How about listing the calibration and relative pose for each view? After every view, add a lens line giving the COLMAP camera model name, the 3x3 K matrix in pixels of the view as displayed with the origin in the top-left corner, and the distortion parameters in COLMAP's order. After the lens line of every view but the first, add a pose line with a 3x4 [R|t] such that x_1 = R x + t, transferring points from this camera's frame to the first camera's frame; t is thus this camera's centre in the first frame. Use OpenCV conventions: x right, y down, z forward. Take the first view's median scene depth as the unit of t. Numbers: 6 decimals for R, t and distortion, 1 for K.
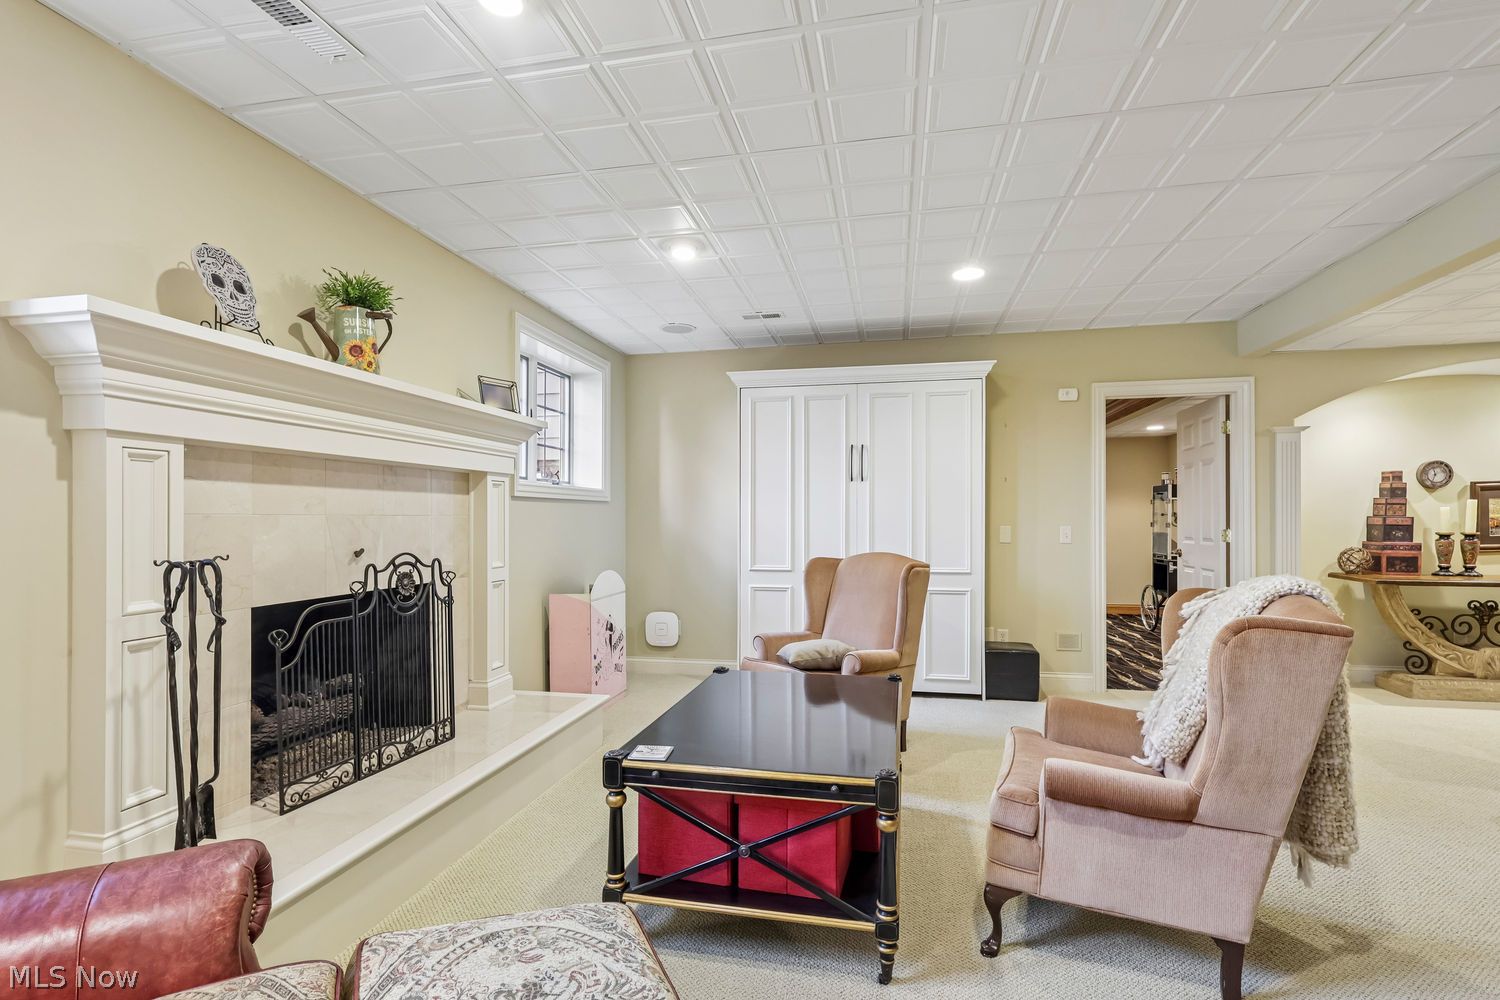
lens RADIAL K [[705.5, 0, 746.7], [0, 705.5, 509.5], [0, 0, 1]] dist [0.000813, 0.000142]
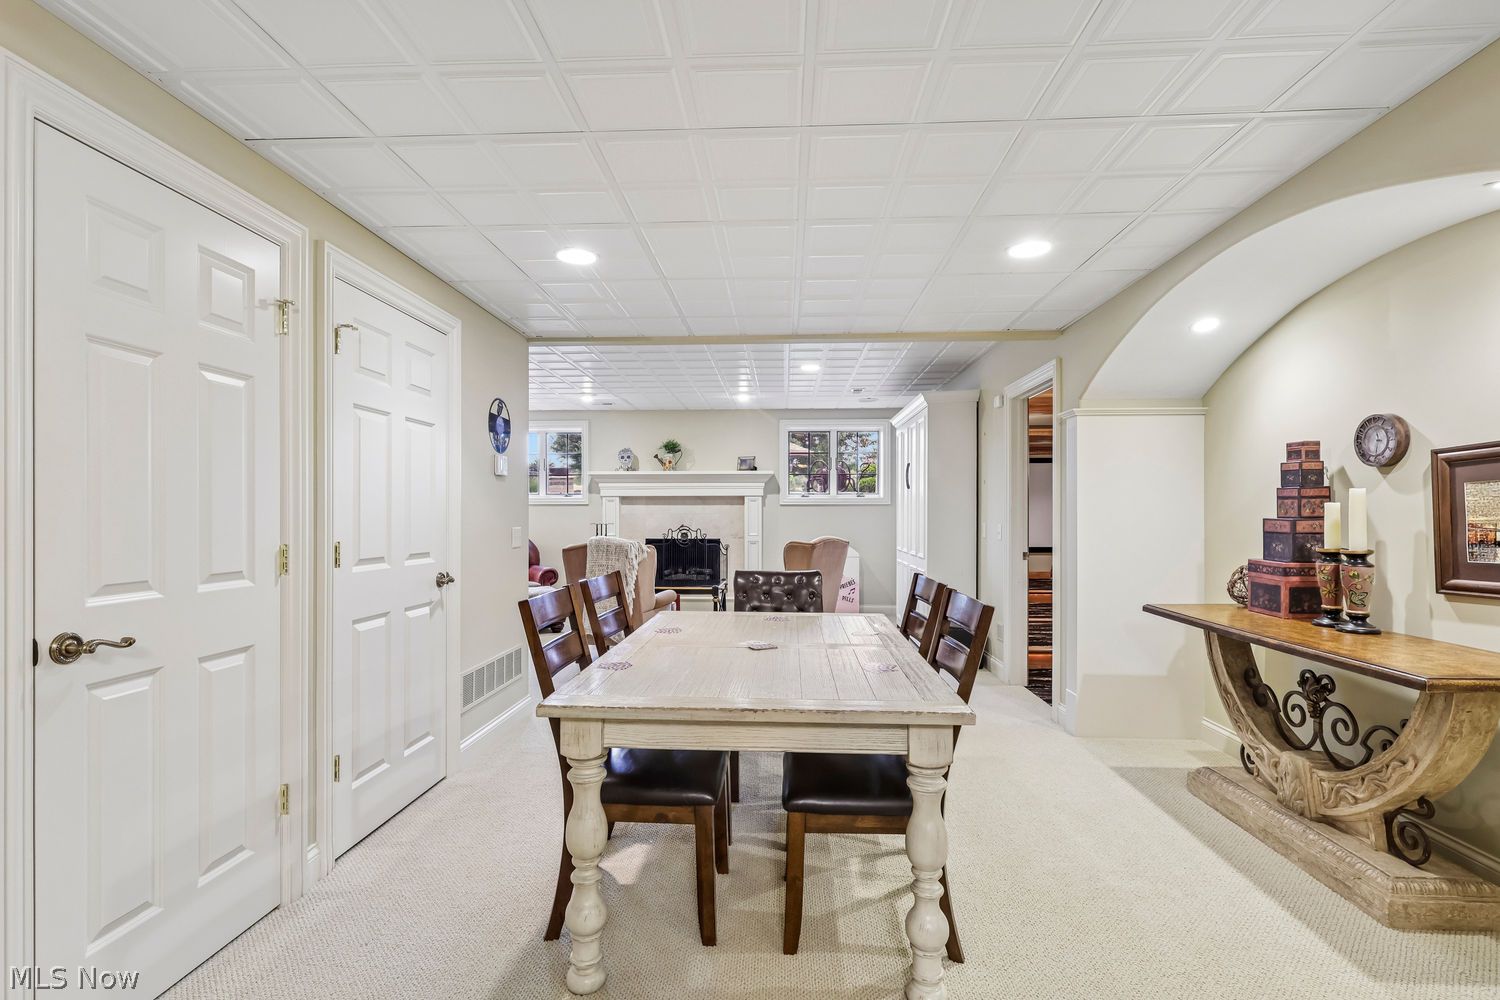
lens RADIAL K [[705.5, 0, 749.9], [0, 705.5, 506.9], [0, 0, 1]] dist [0.000813, 0.000142]
pose [[0.159394, -0.008946, -0.987174, 1.435941], [0.003212, 0.999958, -0.008543, 0.003043], [0.987210, -0.001809, 0.159416, 0.451110]]
